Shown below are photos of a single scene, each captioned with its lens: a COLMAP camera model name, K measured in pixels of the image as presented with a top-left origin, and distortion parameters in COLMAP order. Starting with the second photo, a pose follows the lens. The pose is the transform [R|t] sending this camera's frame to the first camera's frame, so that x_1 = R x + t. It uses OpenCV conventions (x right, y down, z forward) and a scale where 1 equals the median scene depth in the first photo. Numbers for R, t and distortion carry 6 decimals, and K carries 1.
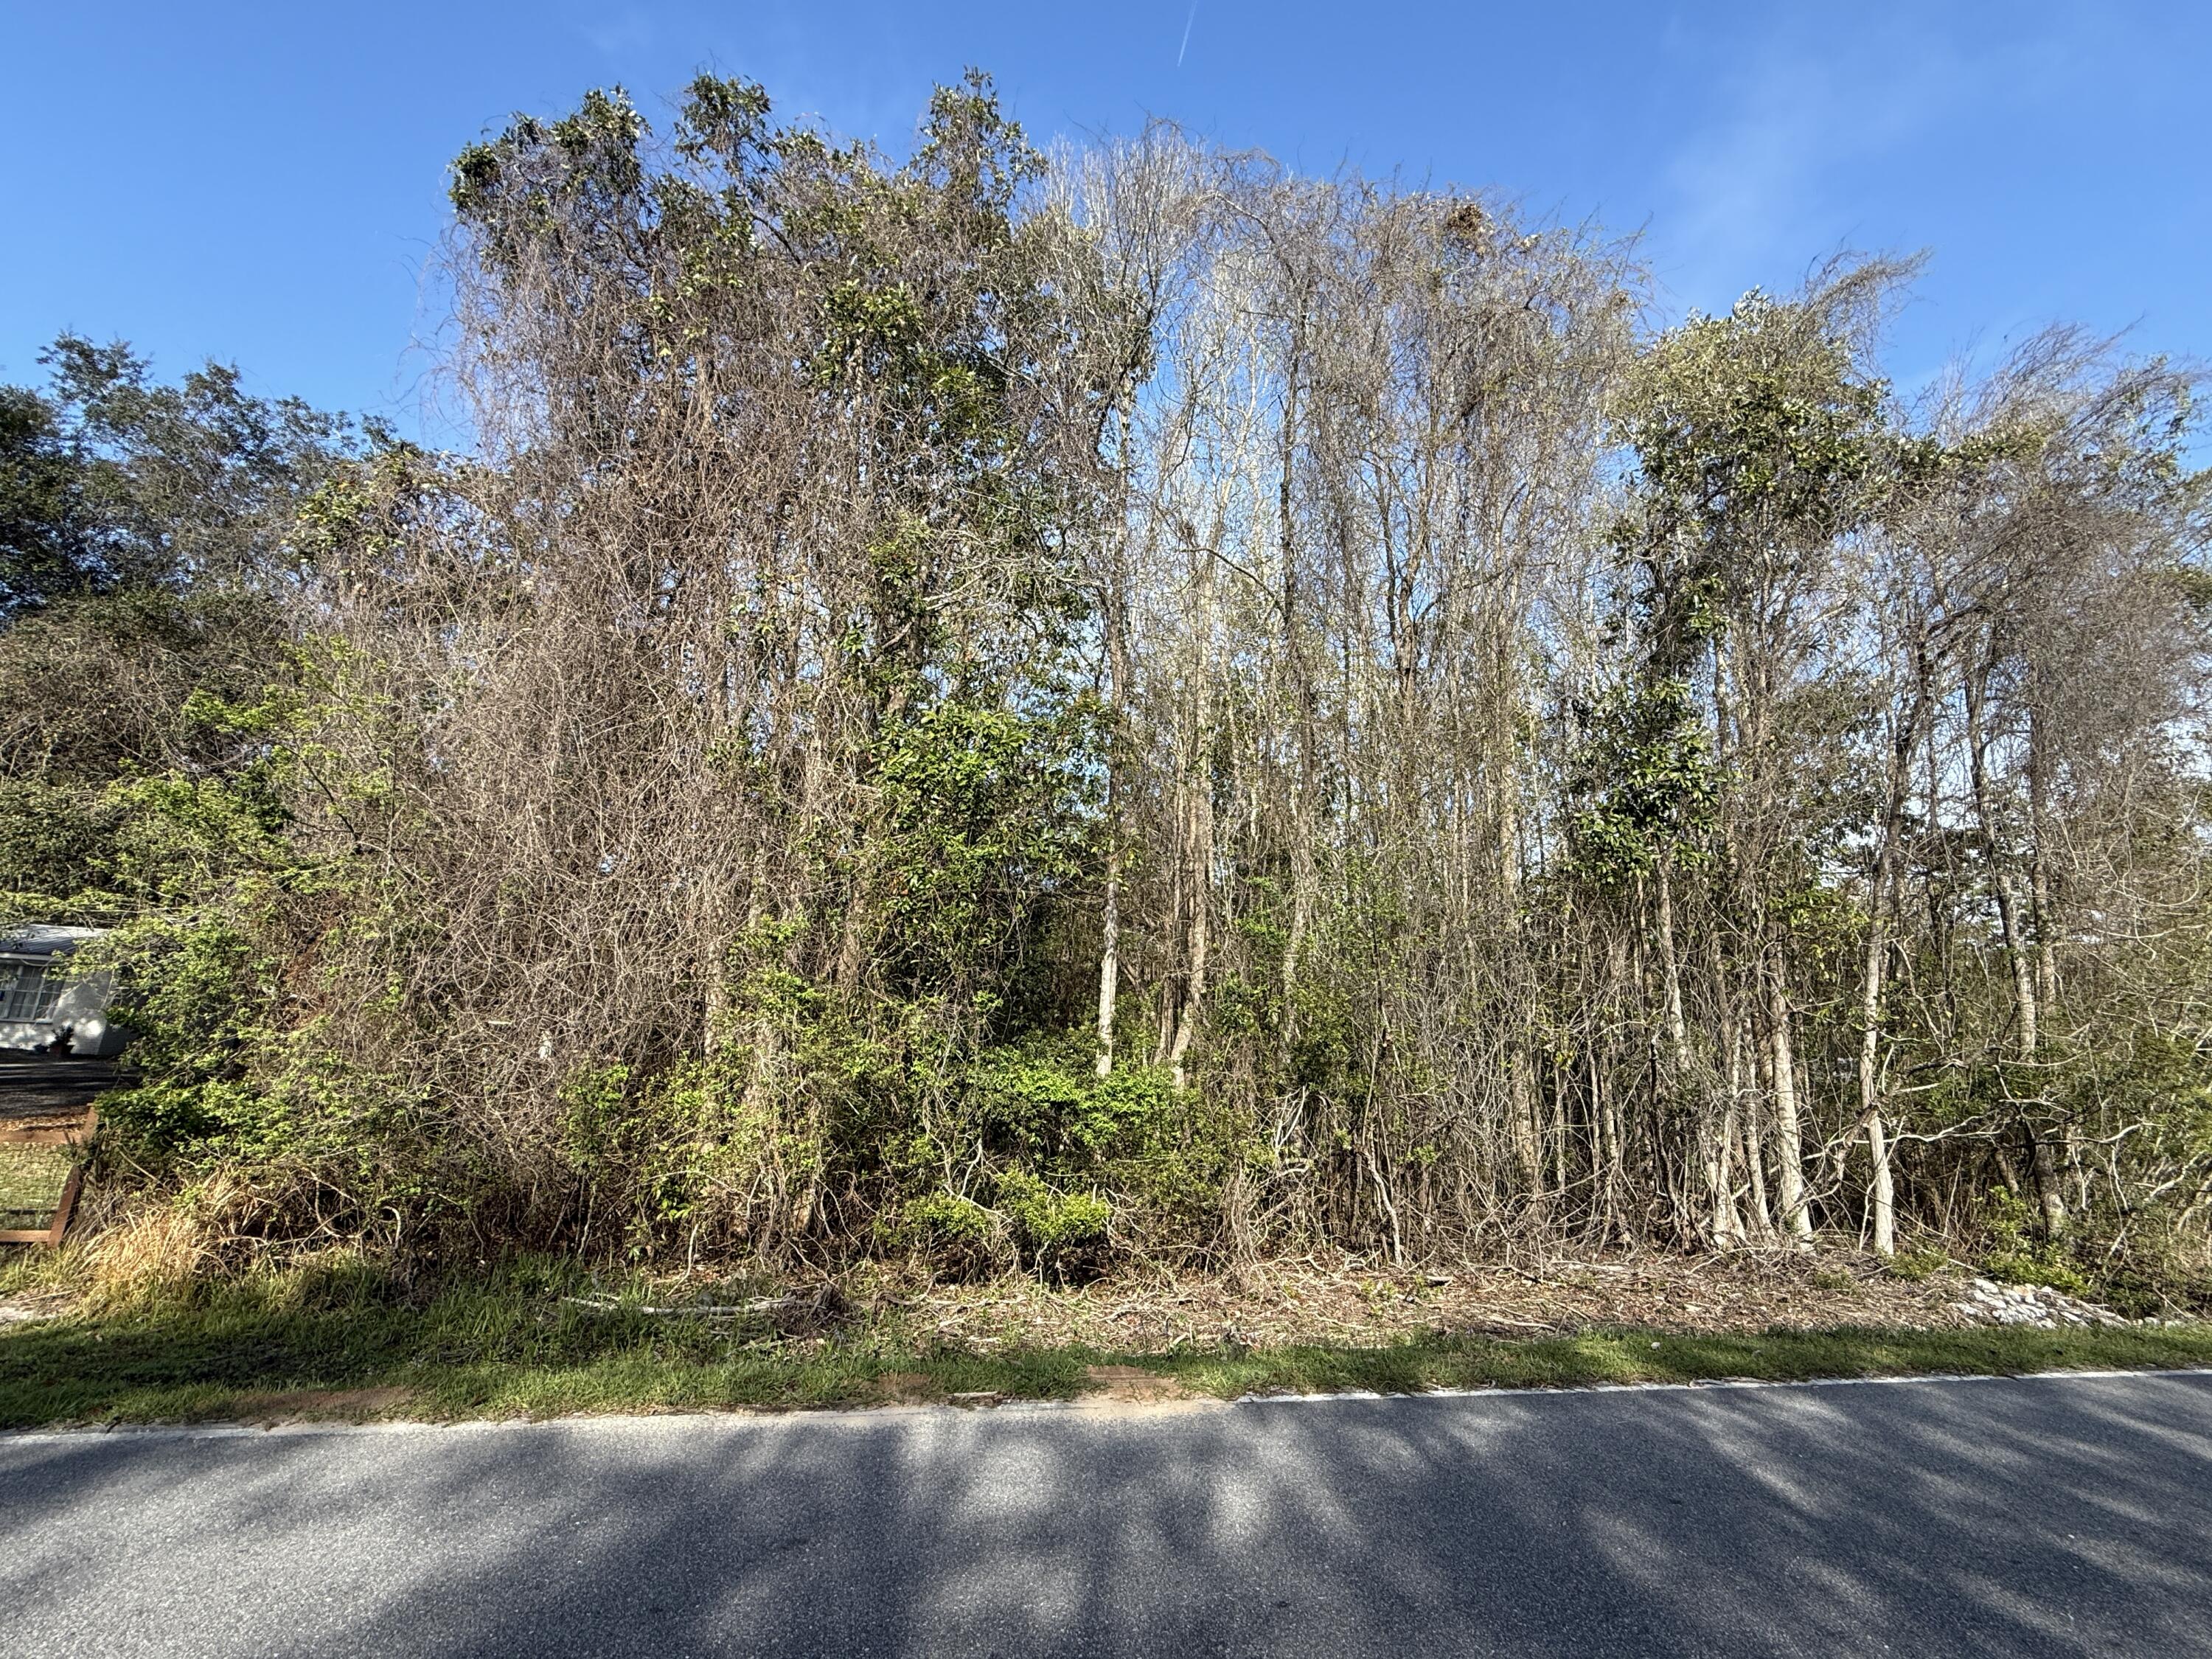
lens RADIAL K [[940.5, 0, 1106.0], [0, 940.5, 829.5], [0, 0, 1]] dist [-0.001445, 0.000144]
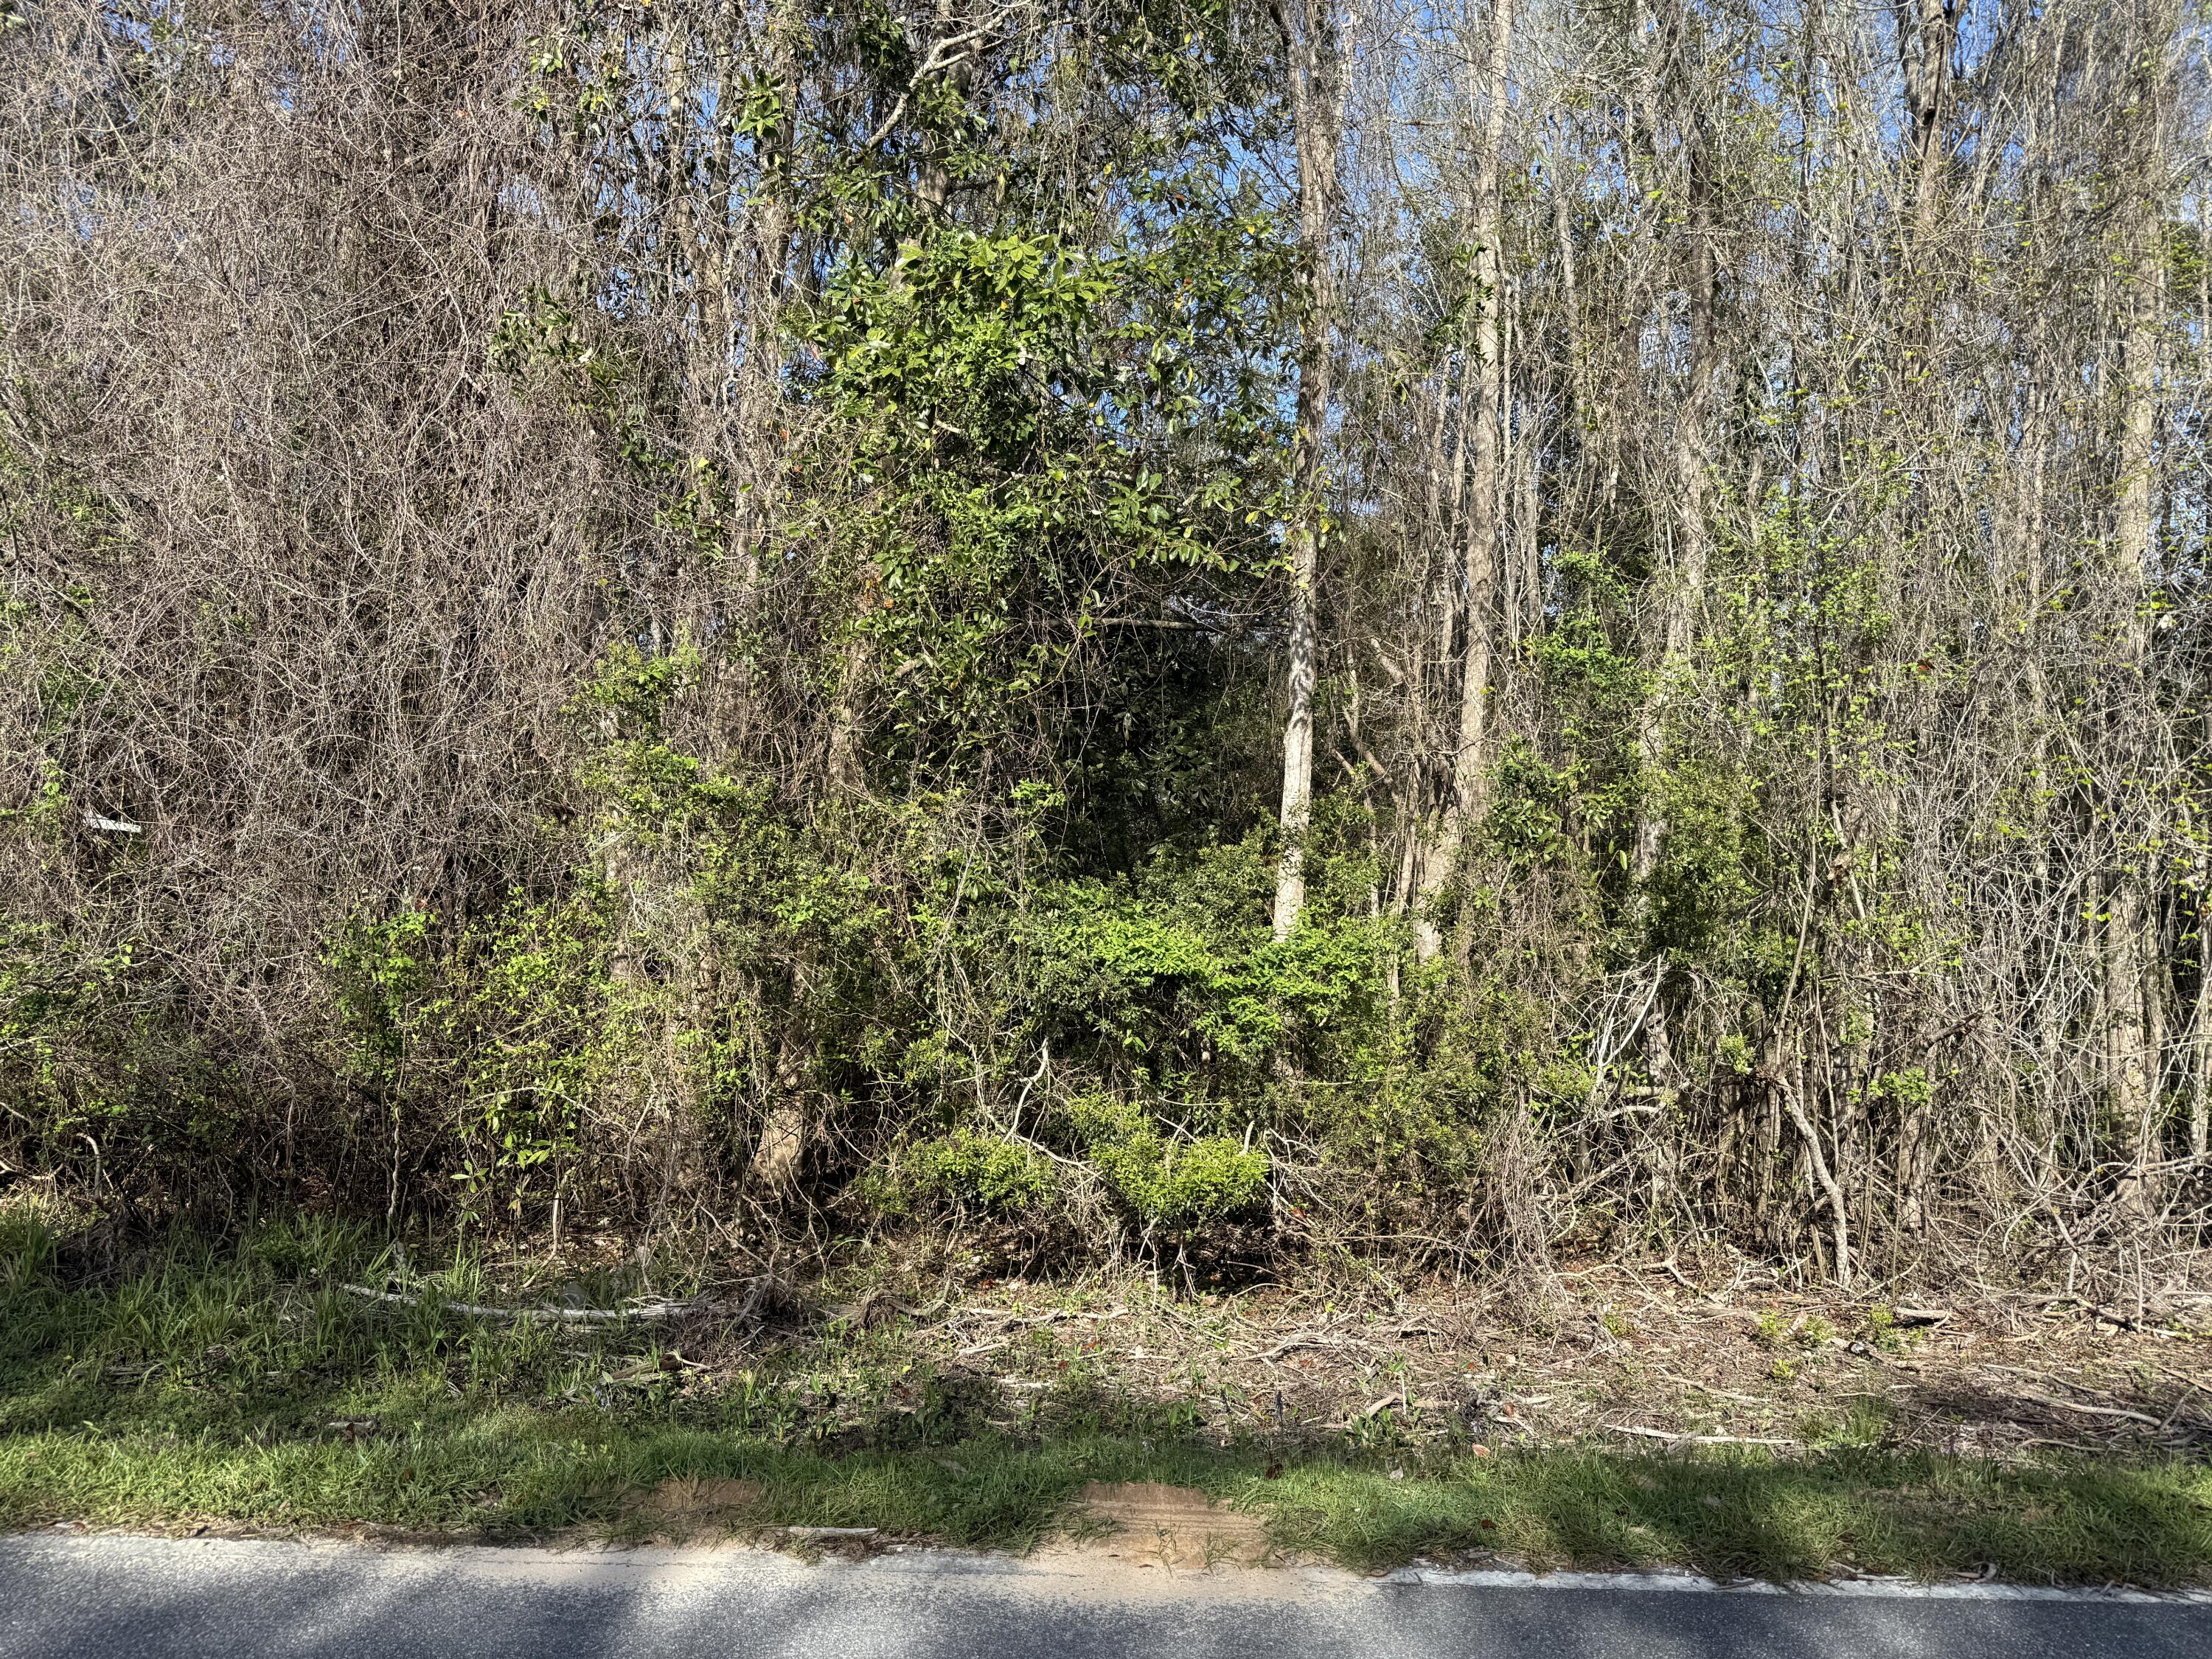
lens RADIAL K [[1530.8, 0, 1106.0], [0, 1530.8, 829.5], [0, 0, 1]] dist [0.052299, -0.068568]
pose [[0.983351, -0.010260, -0.181425, 0.069354], [0.041840, 0.984363, 0.171109, 0.050199], [0.176832, -0.175851, 0.968404, 0.142425]]
